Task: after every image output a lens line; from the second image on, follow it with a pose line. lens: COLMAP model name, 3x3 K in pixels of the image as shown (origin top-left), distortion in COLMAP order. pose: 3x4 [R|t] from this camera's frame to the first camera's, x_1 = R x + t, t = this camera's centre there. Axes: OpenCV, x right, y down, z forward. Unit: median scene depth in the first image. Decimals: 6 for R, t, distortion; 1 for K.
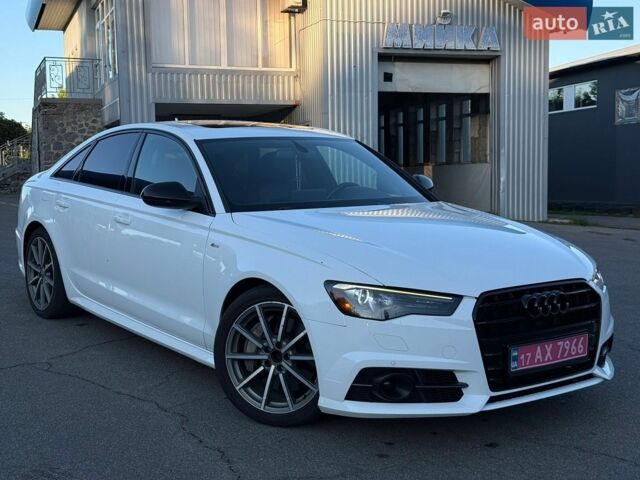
lens RADIAL K [[920.8, 0, 326.0], [0, 920.8, 242.4], [0, 0, 1]] dist [0.123627, 0.000000]
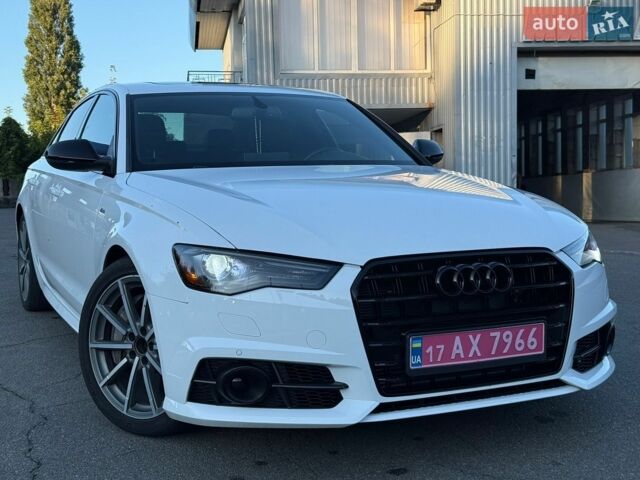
lens RADIAL K [[920.8, 0, 324.2], [0, 920.8, 242.4], [0, 0, 1]] dist [0.123627, 0.000000]
pose [[0.978531, 0.001450, -0.206094, 0.255210], [-0.006472, 0.999698, -0.023697, 0.052529], [0.205997, 0.024523, 0.978245, 0.254526]]
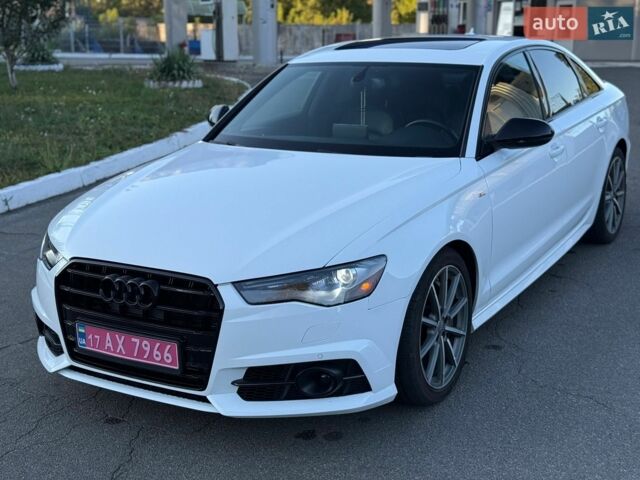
lens RADIAL K [[920.8, 0, 325.4], [0, 920.8, 238.7], [0, 0, 1]] dist [0.123627, 0.000000]
pose [[0.382506, 0.219448, -0.897514, 1.001624], [-0.088460, 0.975621, 0.200846, -0.158735], [0.919709, 0.002570, 0.392593, 0.780641]]
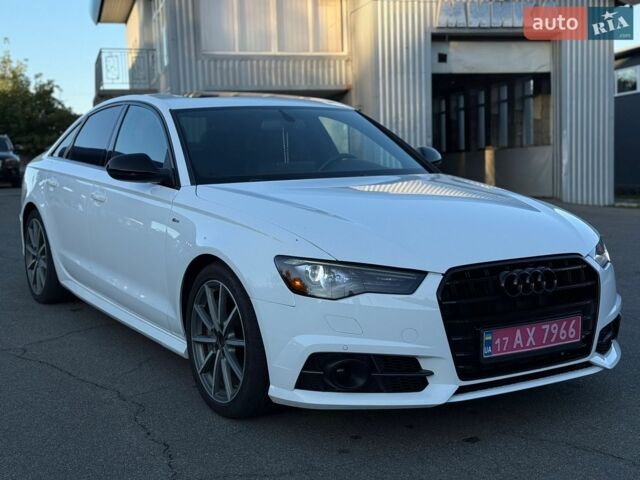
lens RADIAL K [[920.8, 0, 314.7], [0, 920.8, 236.2], [0, 0, 1]] dist [0.123627, 0.000000]
pose [[0.995436, -0.006524, -0.095210, 0.112467], [0.006793, 0.999974, 0.002495, 0.018581], [0.095191, -0.003130, 0.995454, 0.100401]]
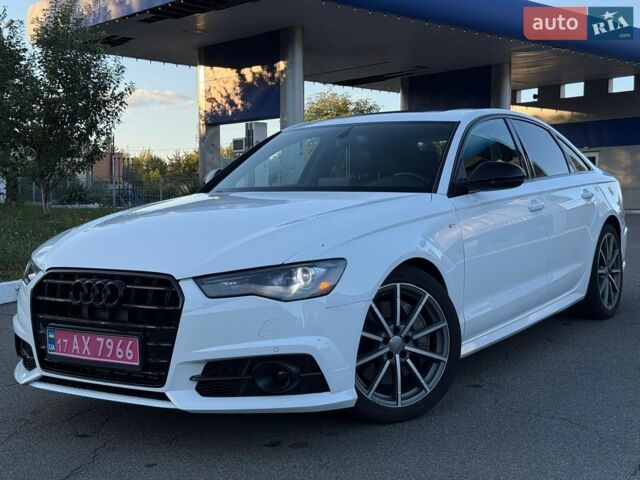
lens RADIAL K [[920.8, 0, 313.3], [0, 920.8, 245.5], [0, 0, 1]] dist [0.123627, 0.000000]
pose [[0.331058, 0.063833, -0.941449, 1.068846], [-0.089398, 0.995343, 0.036050, -0.026767], [0.939366, 0.072229, 0.335223, 0.840530]]
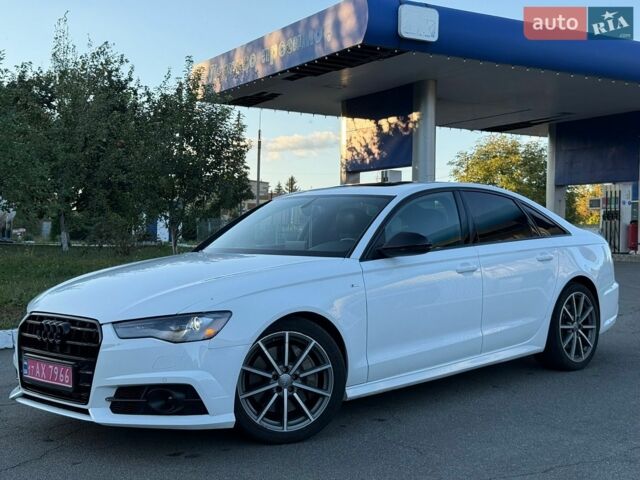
lens RADIAL K [[920.8, 0, 310.7], [0, 920.8, 246.9], [0, 0, 1]] dist [0.123627, 0.000000]
pose [[0.131134, 0.029151, -0.990936, 1.362380], [-0.104304, 0.994425, 0.015451, -0.087106], [0.985862, 0.101332, 0.133443, 1.085767]]
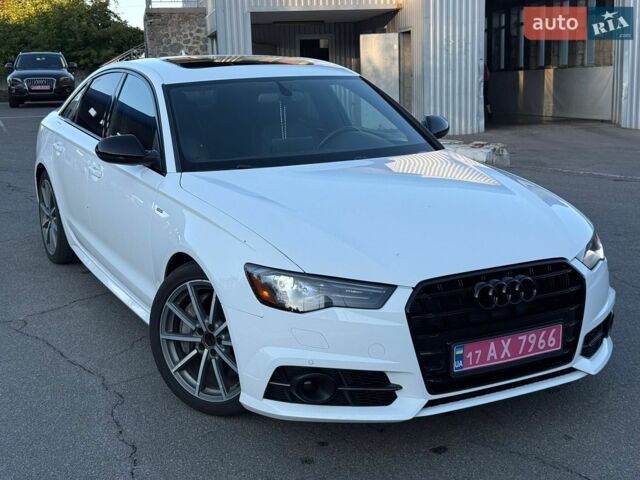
lens RADIAL K [[920.8, 0, 323.7], [0, 920.8, 243.9], [0, 0, 1]] dist [0.123627, 0.000000]
pose [[0.987810, 0.012958, -0.155127, 0.191564], [0.004209, 0.993941, 0.109833, -0.066957], [0.155610, -0.109147, 0.981770, 0.137702]]
